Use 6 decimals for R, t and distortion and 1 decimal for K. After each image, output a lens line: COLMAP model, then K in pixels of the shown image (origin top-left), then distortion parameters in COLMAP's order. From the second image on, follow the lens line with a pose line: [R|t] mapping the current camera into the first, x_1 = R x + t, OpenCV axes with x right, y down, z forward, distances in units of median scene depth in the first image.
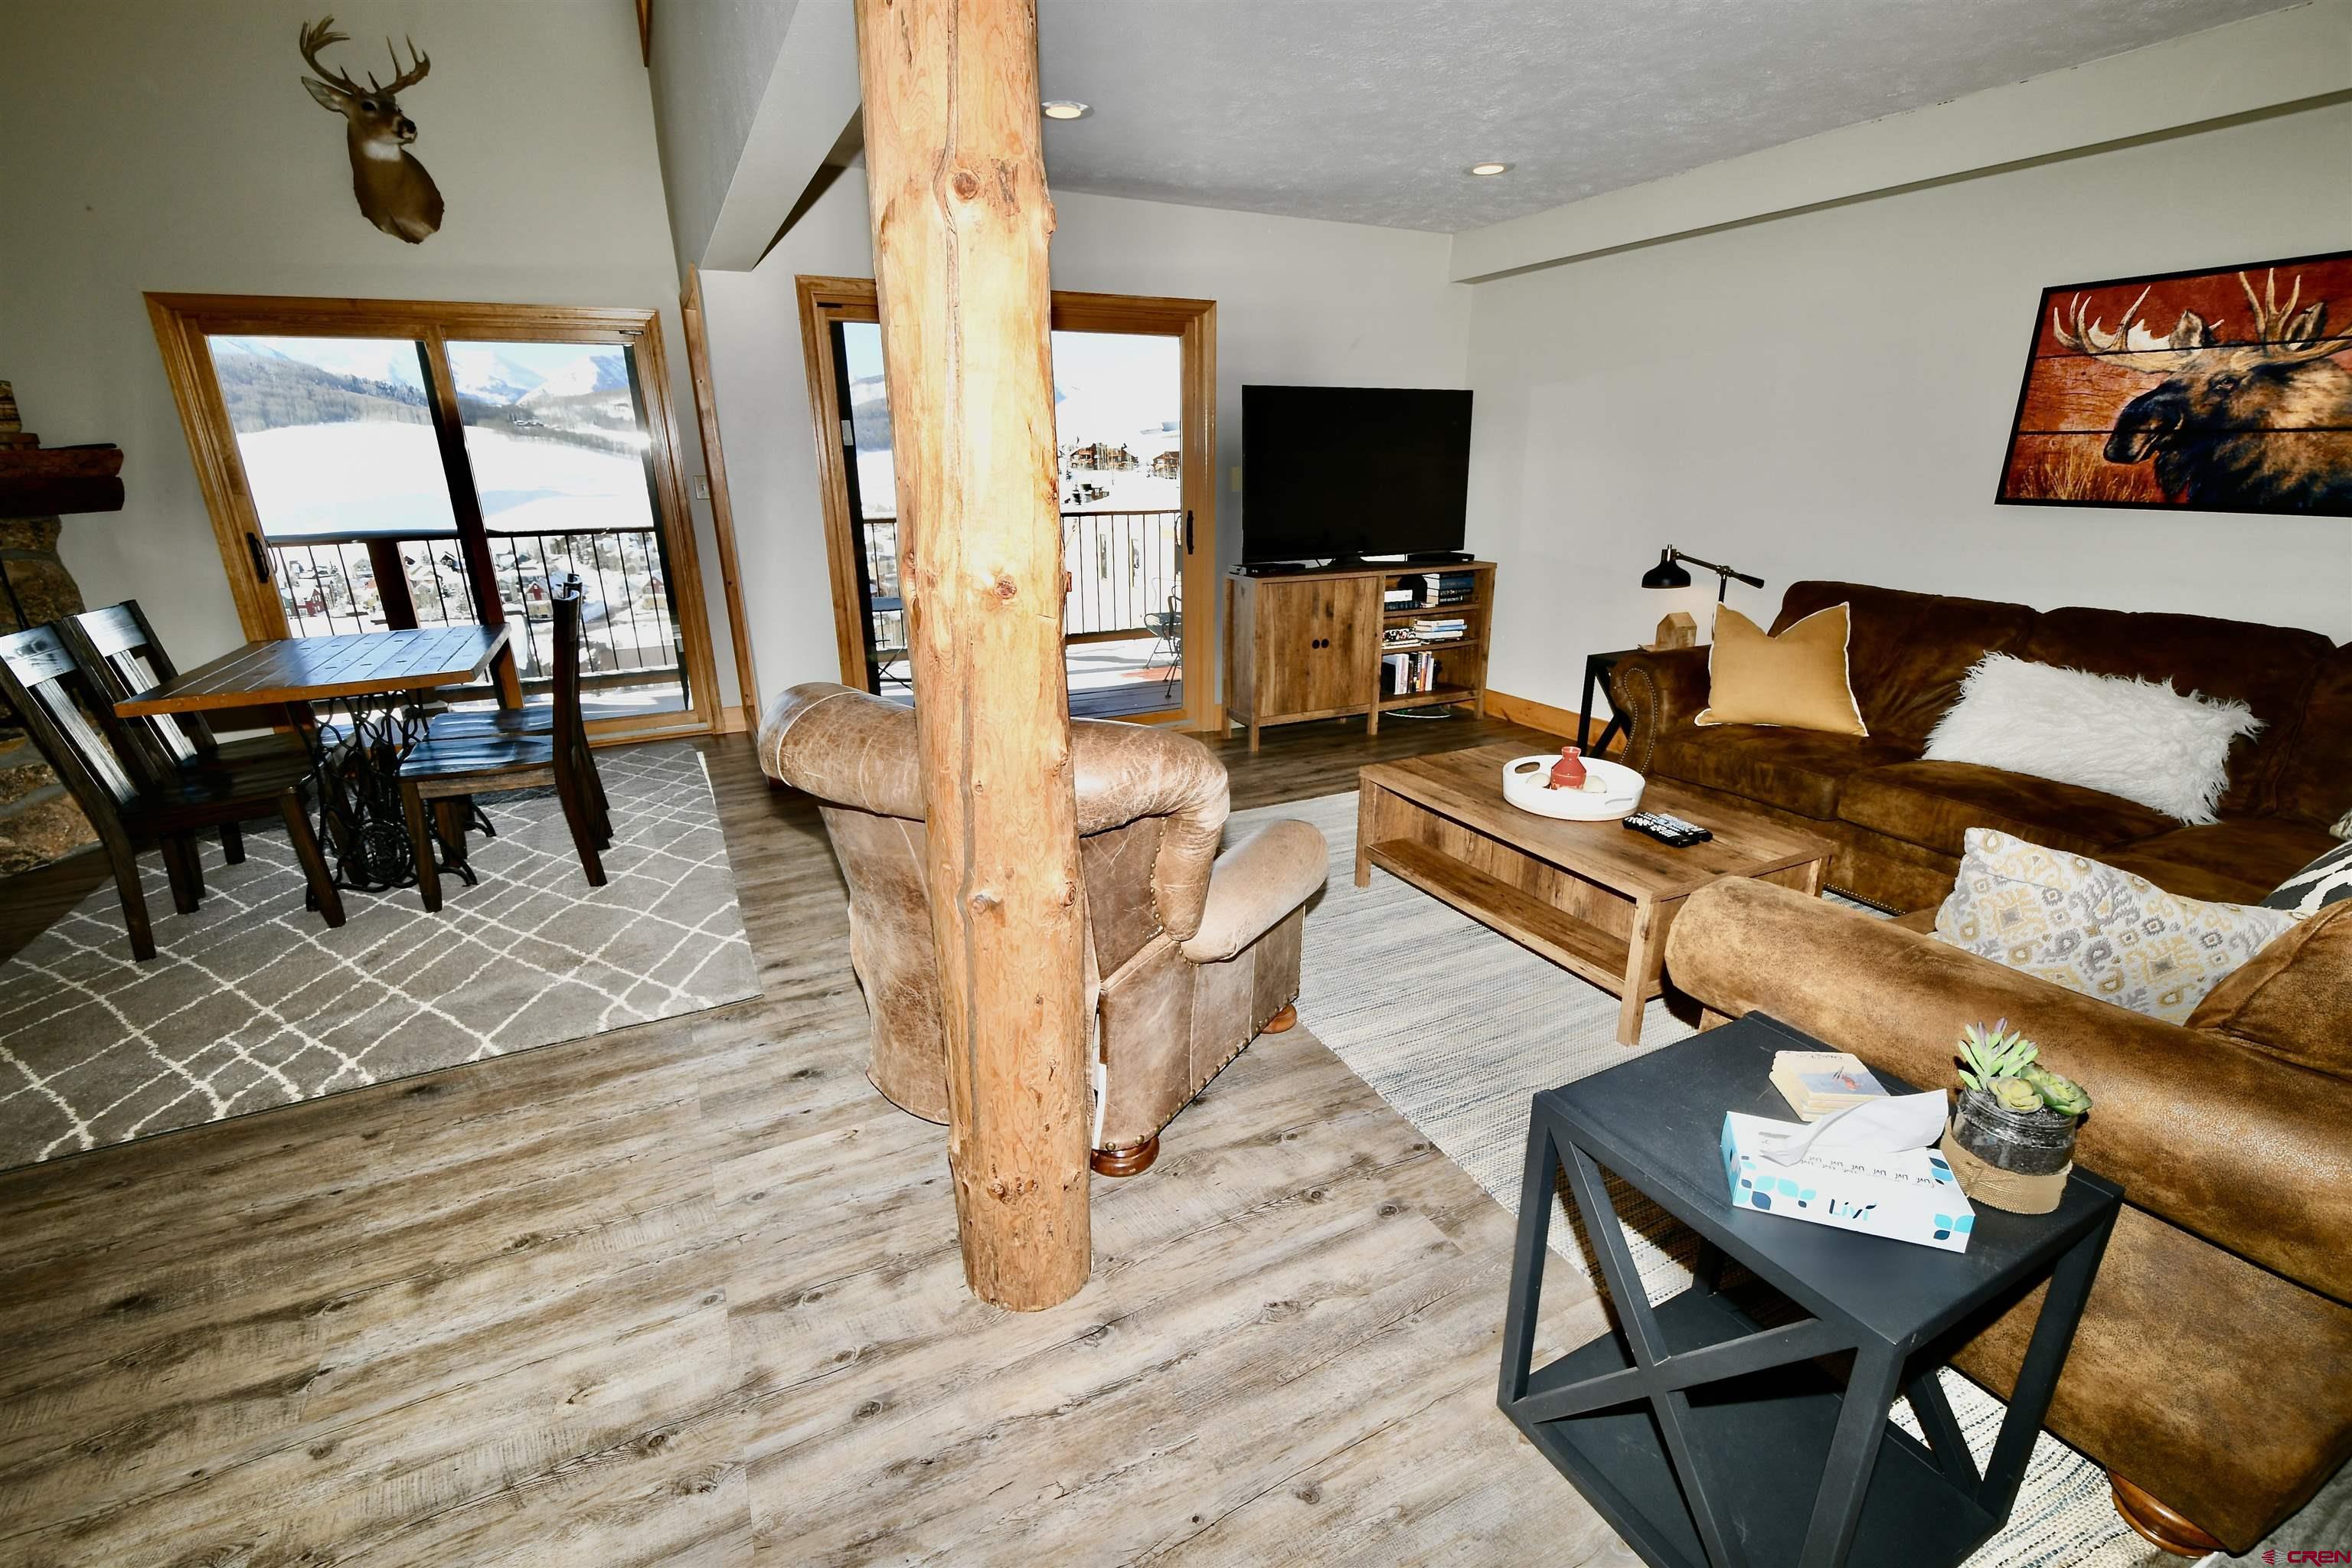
lens RADIAL K [[1029.4, 0, 1176.8], [0, 1029.4, 808.6], [0, 0, 1]] dist [0.003633, -0.005967]
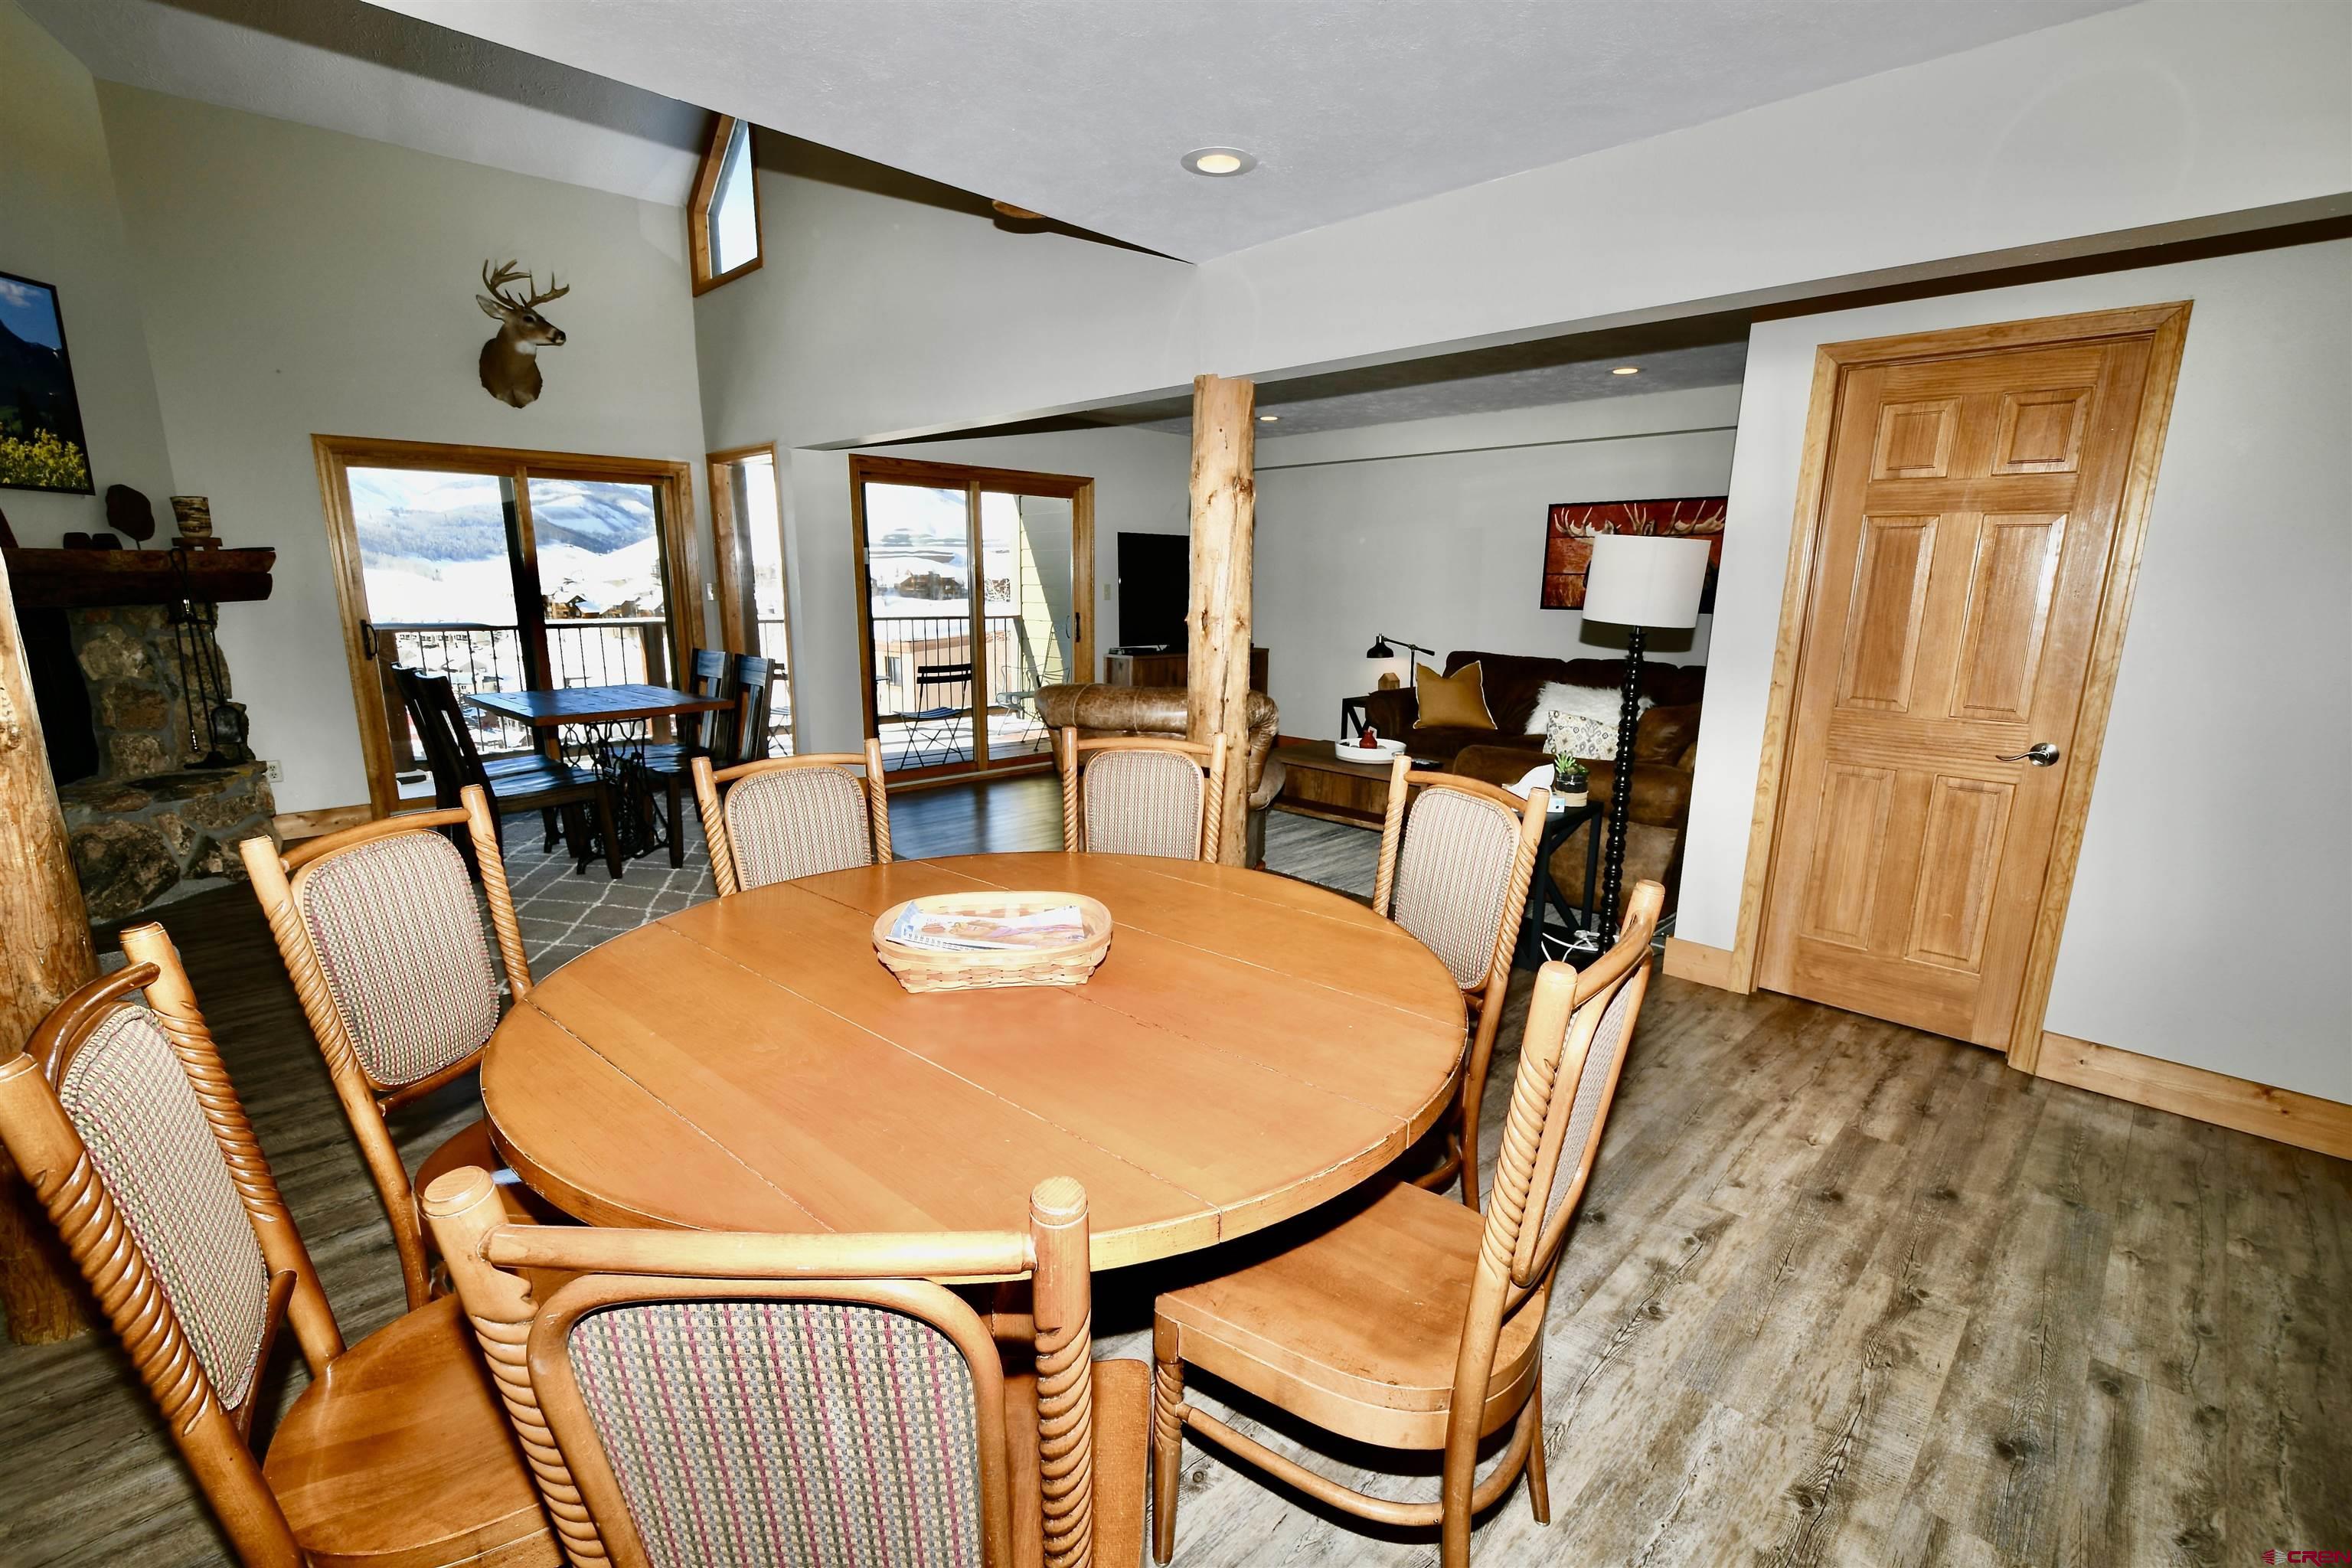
lens RADIAL K [[1029.4, 0, 1176.8], [0, 1029.4, 808.6], [0, 0, 1]] dist [0.003633, -0.005967]
pose [[0.948675, -0.049568, 0.312344, -0.467912], [0.083579, 0.991822, -0.096454, 0.201966], [-0.305008, 0.117609, 0.945060, -0.566465]]
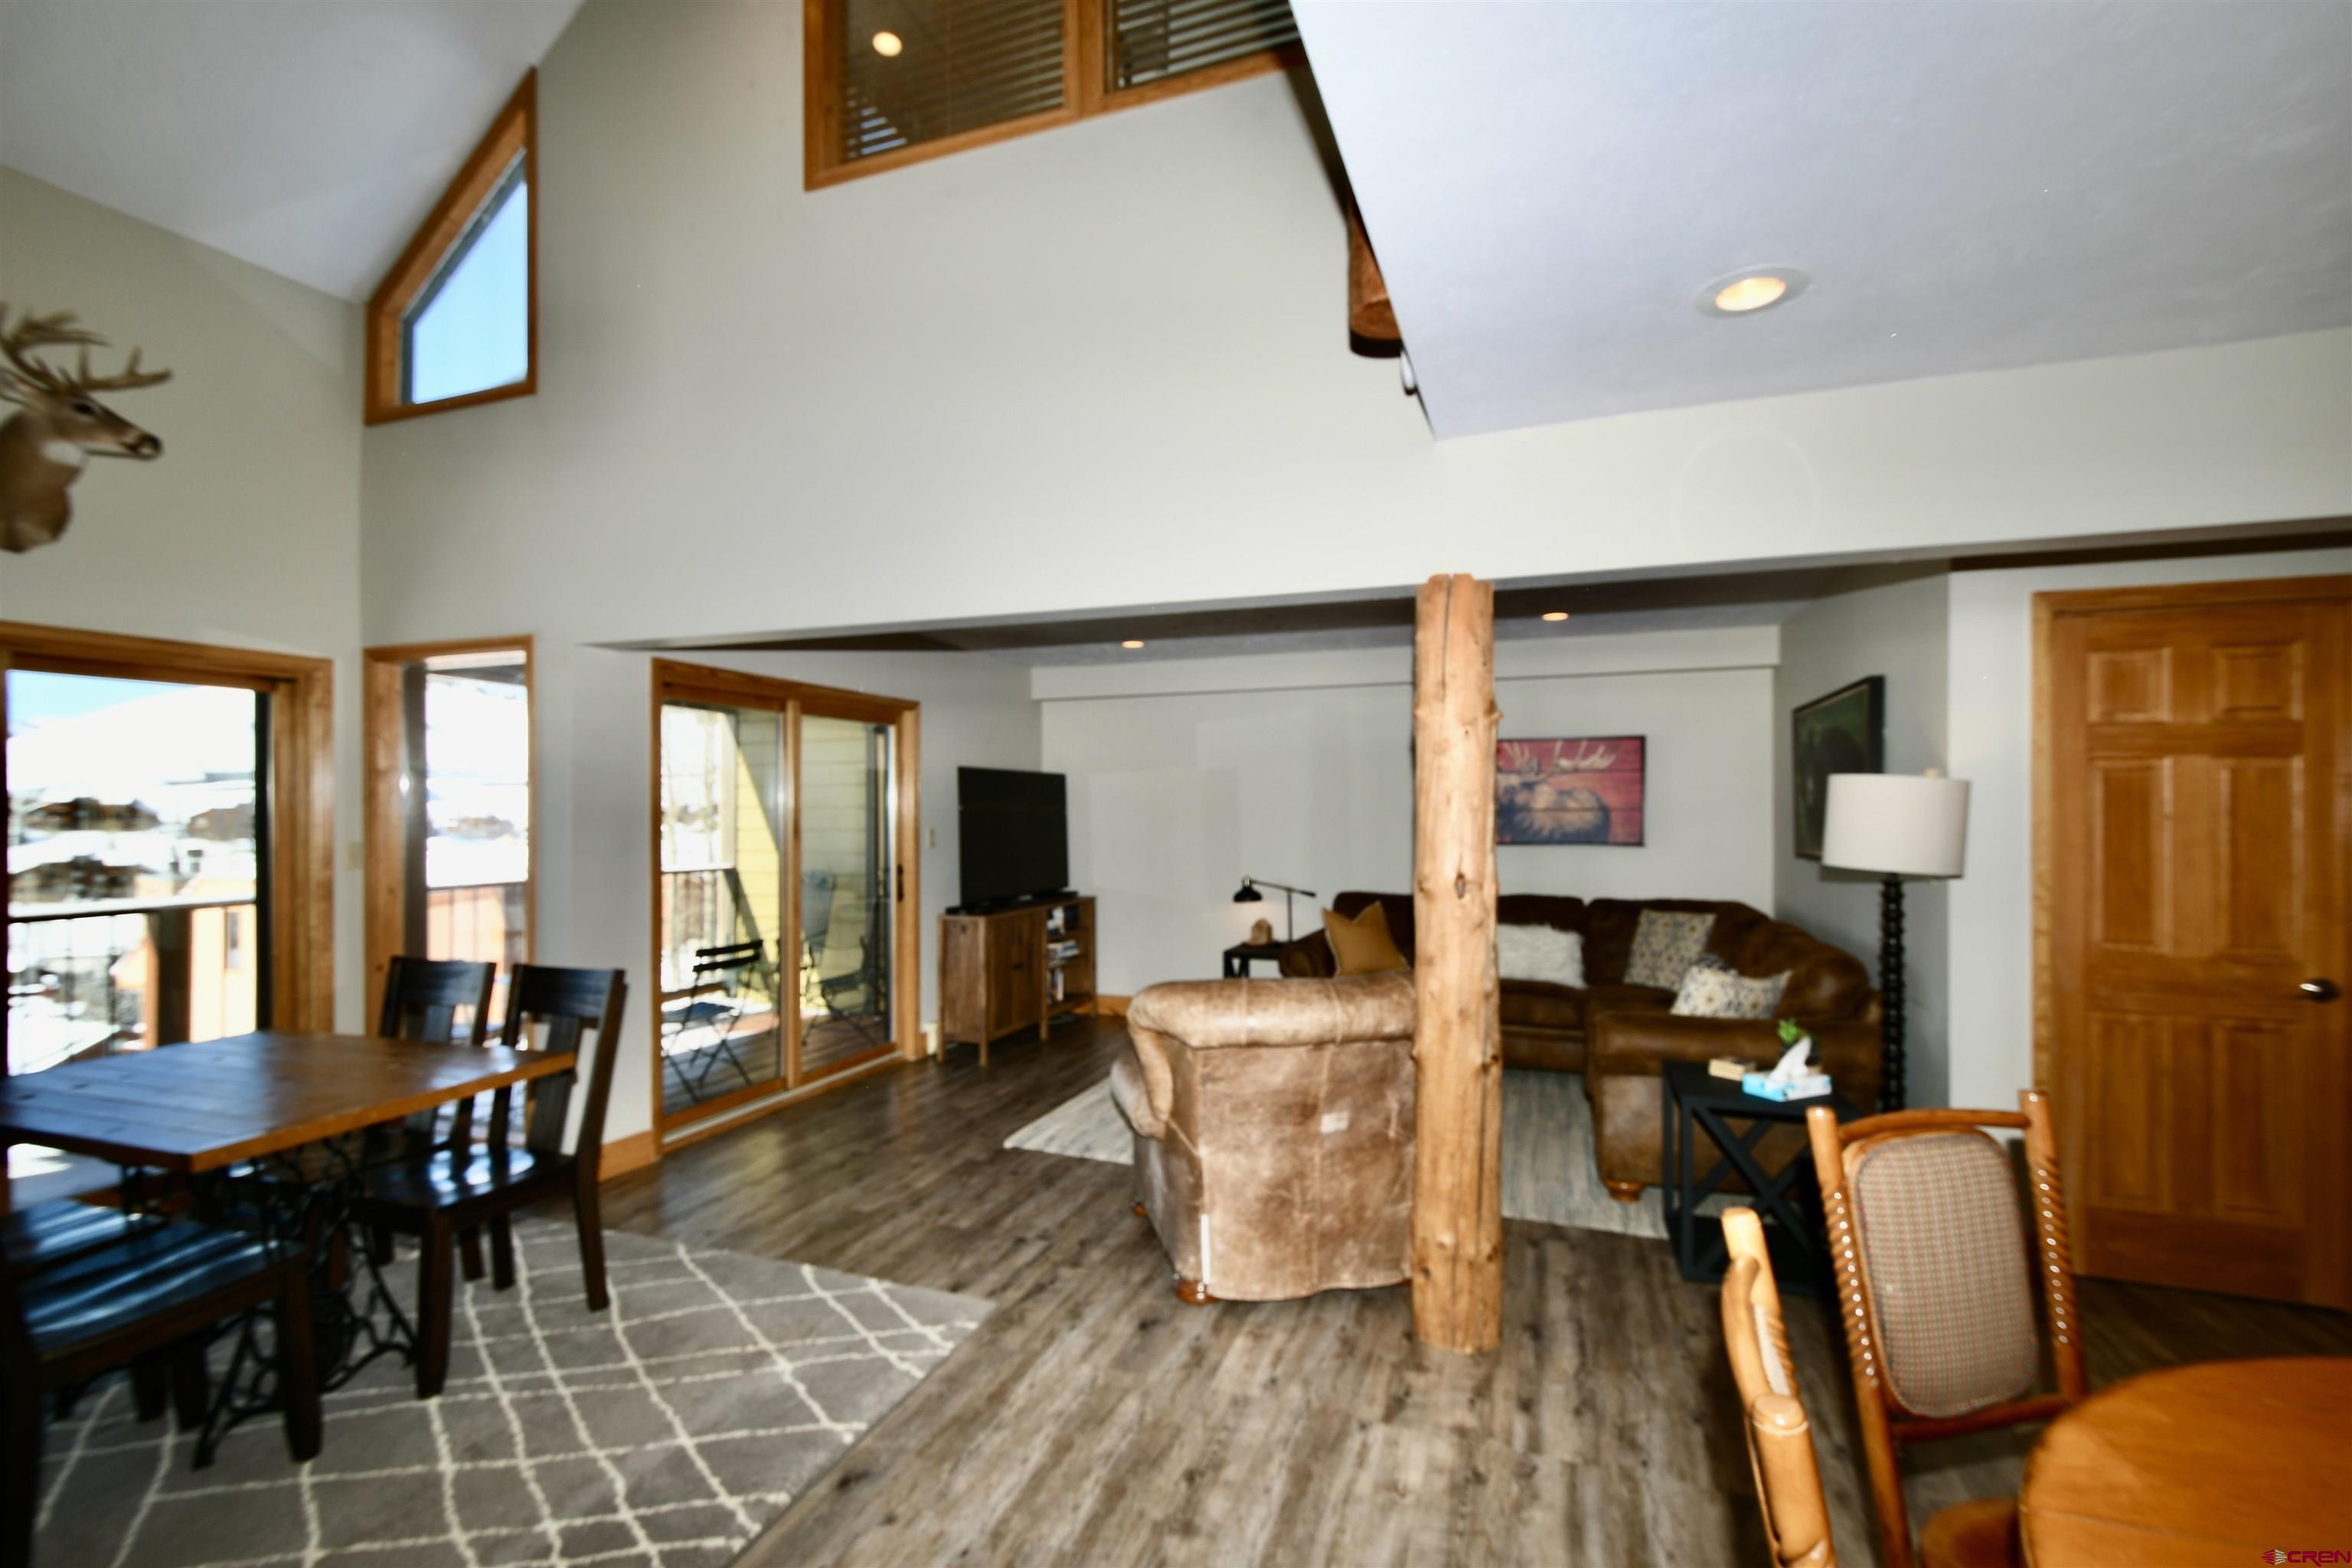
lens RADIAL K [[1019.3, 0, 1176.4], [0, 1019.3, 805.9], [0, 0, 1]] dist [0.012667, -0.006715]
pose [[0.729206, 0.009310, 0.684230, -0.785878], [0.218574, 0.944358, -0.245790, -0.004532], [-0.648447, 0.328787, 0.686597, -0.009581]]
